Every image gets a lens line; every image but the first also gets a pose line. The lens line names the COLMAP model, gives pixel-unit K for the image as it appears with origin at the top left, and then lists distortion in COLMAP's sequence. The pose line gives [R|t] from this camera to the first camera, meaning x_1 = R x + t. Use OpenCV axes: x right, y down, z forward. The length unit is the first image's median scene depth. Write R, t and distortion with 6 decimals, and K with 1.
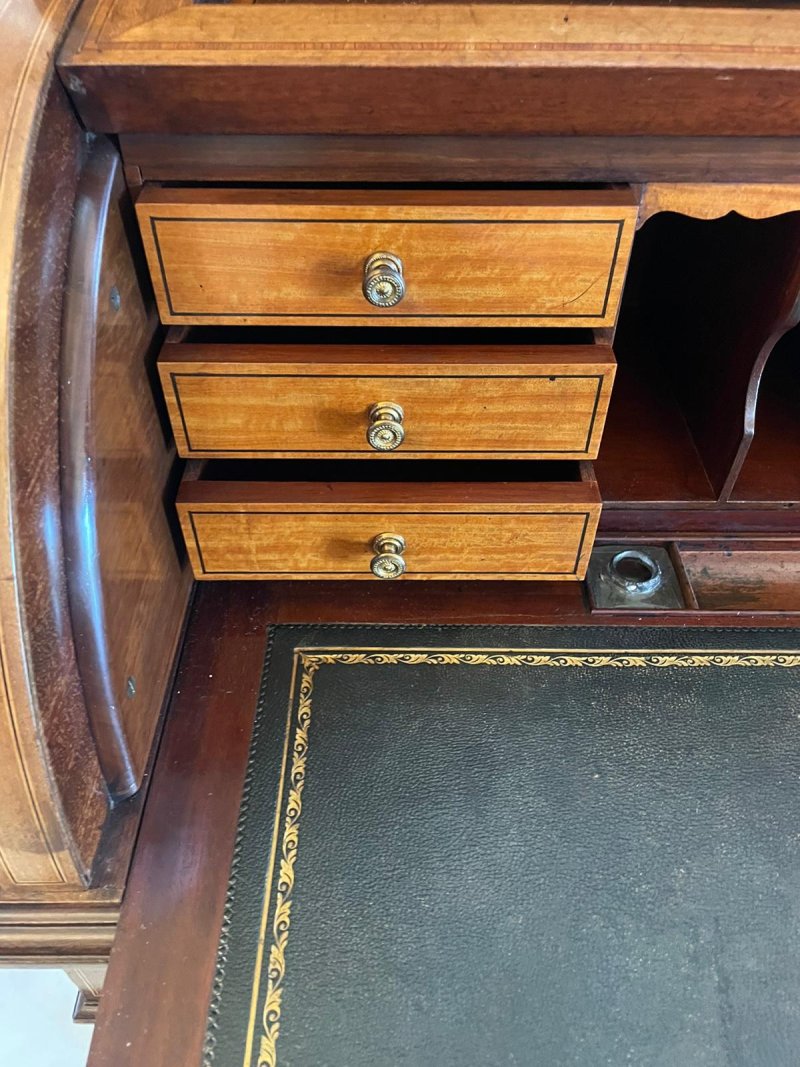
lens RADIAL K [[796.1, 0, 395.8], [0, 796.1, 519.7], [0, 0, 1]] dist [0.070754, -0.098875]
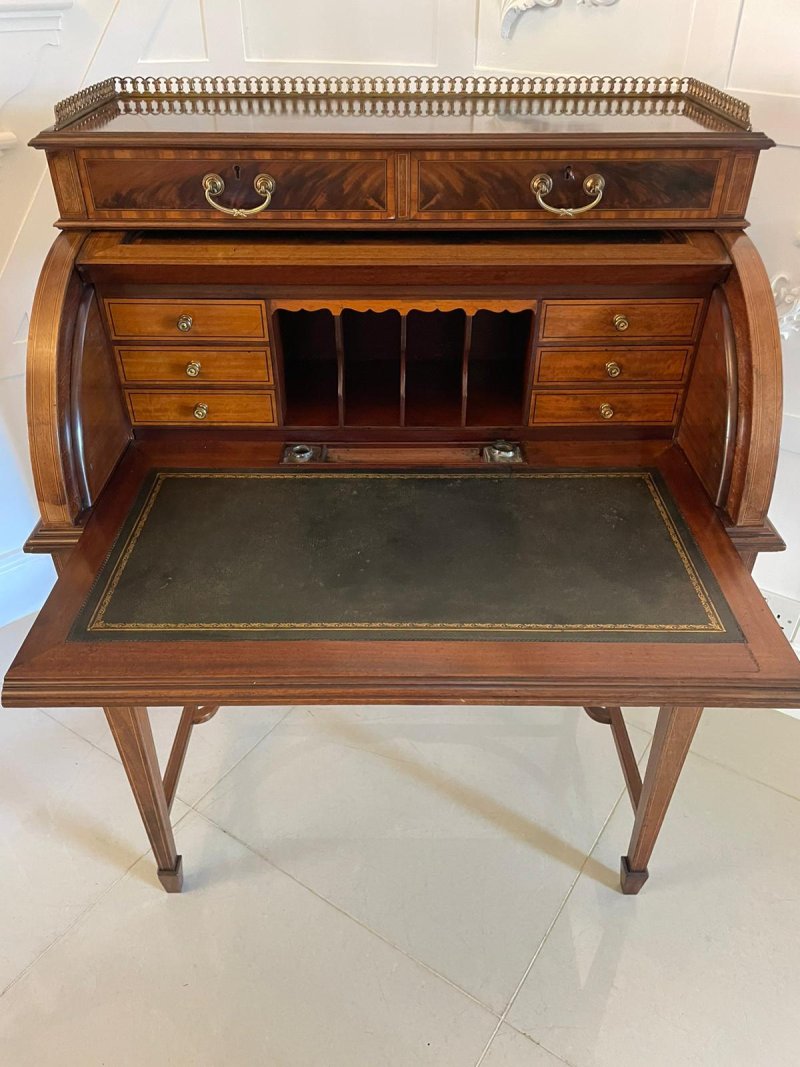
lens RADIAL K [[796.1, 0, 394.5], [0, 796.1, 536.2], [0, 0, 1]] dist [0.070754, -0.098875]
pose [[0.999998, -0.001184, -0.001644, 0.723165], [0.000962, 0.991663, -0.128856, 0.786381], [0.001783, 0.128854, 0.991662, -1.724361]]
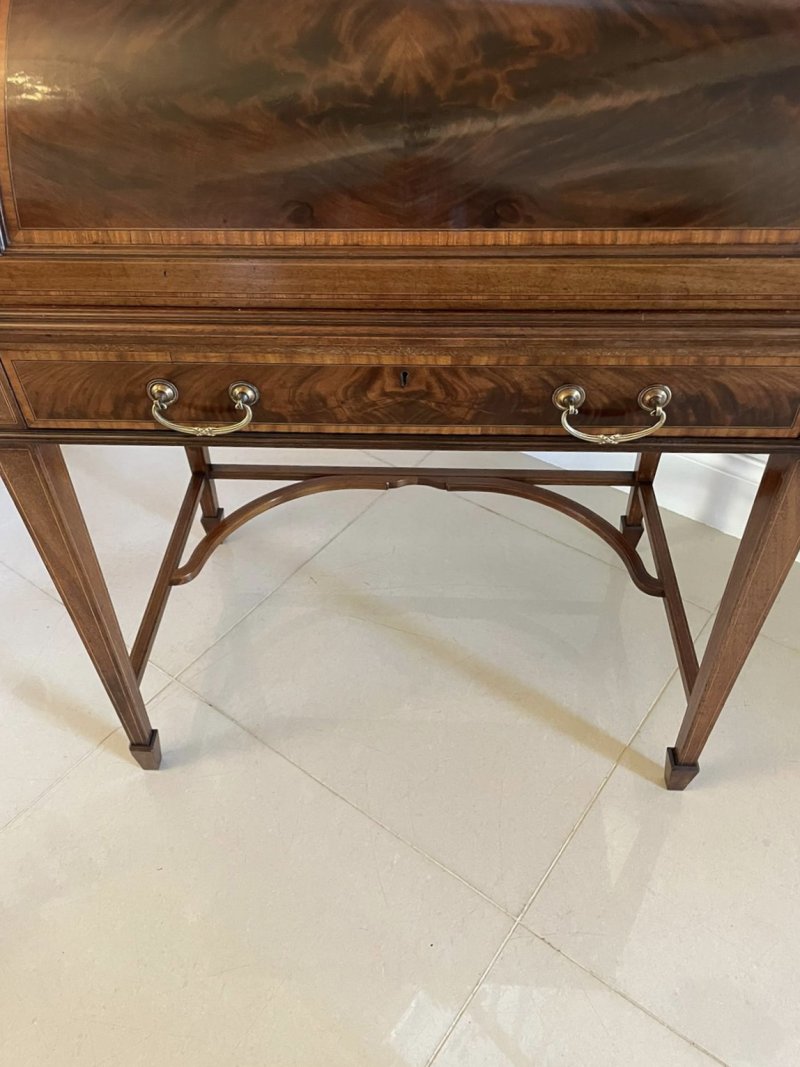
lens RADIAL K [[840.4, 0, 392.1], [0, 840.4, 537.5], [0, 0, 1]] dist [0.045390, -0.064021]
pose [[0.998634, 0.020558, -0.048040, 0.834846], [-0.019862, 0.999691, 0.014931, 0.934548], [0.048333, -0.013956, 0.998734, -1.158429]]
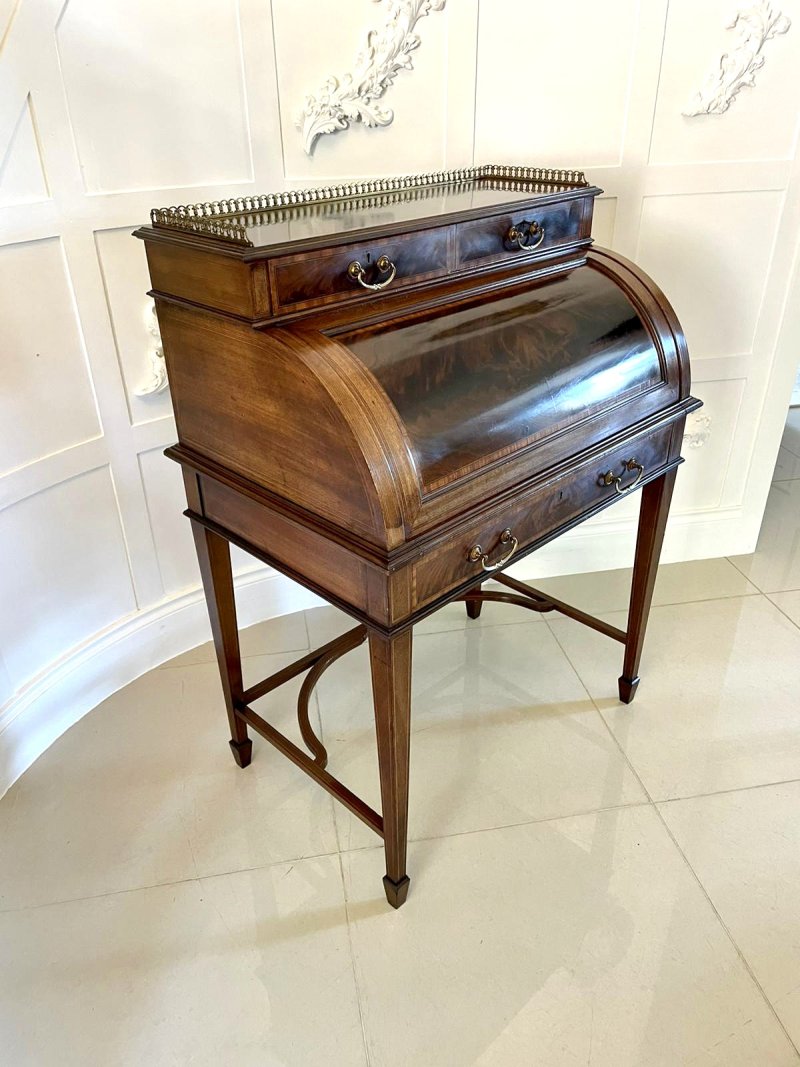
lens RADIAL K [[796.1, 0, 401.6], [0, 796.1, 531.4], [0, 0, 1]] dist [0.070754, -0.098875]
pose [[0.721119, -0.359287, 0.592368, -2.243533], [0.492918, 0.866901, -0.074255, 0.608273], [-0.486846, 0.345536, 0.802238, -1.697285]]
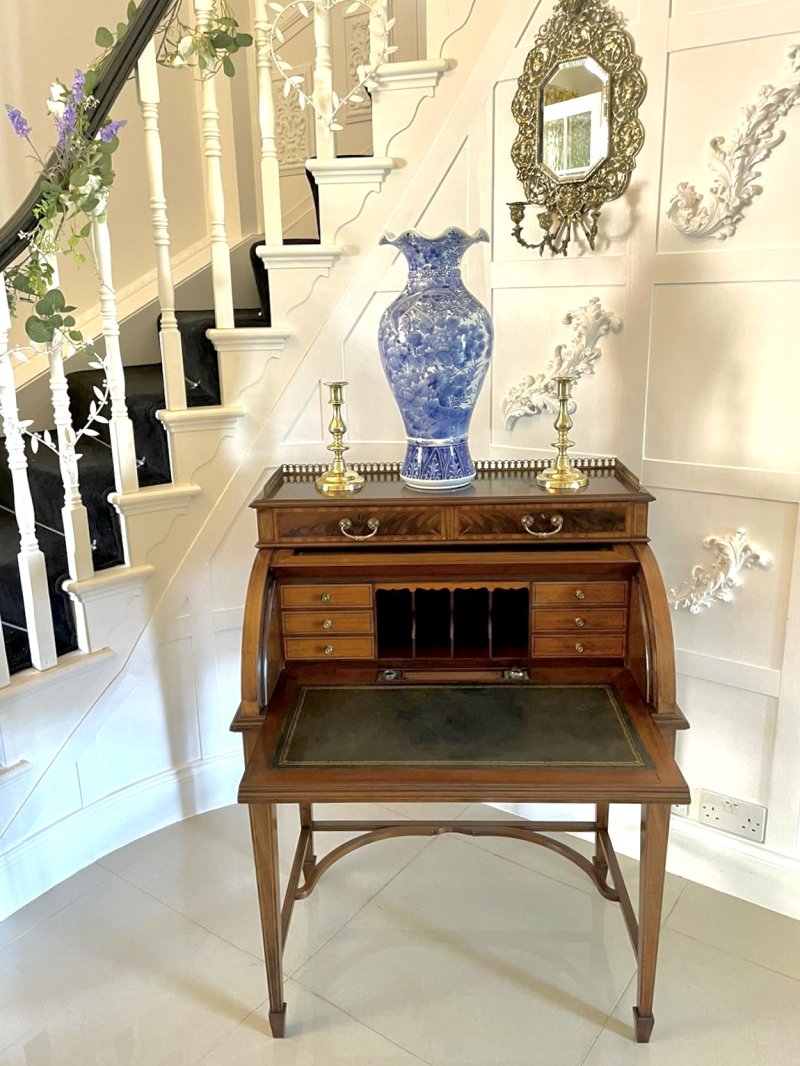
lens RADIAL K [[795.3, 0, 398.7], [0, 795.3, 530.7], [0, 0, 1]] dist [0.070754, -0.098875]
pose [[0.998880, -0.017302, -0.044030, 0.648507], [-0.005242, 0.884504, -0.466502, 1.571000], [0.047016, 0.466211, 0.883423, -3.463653]]
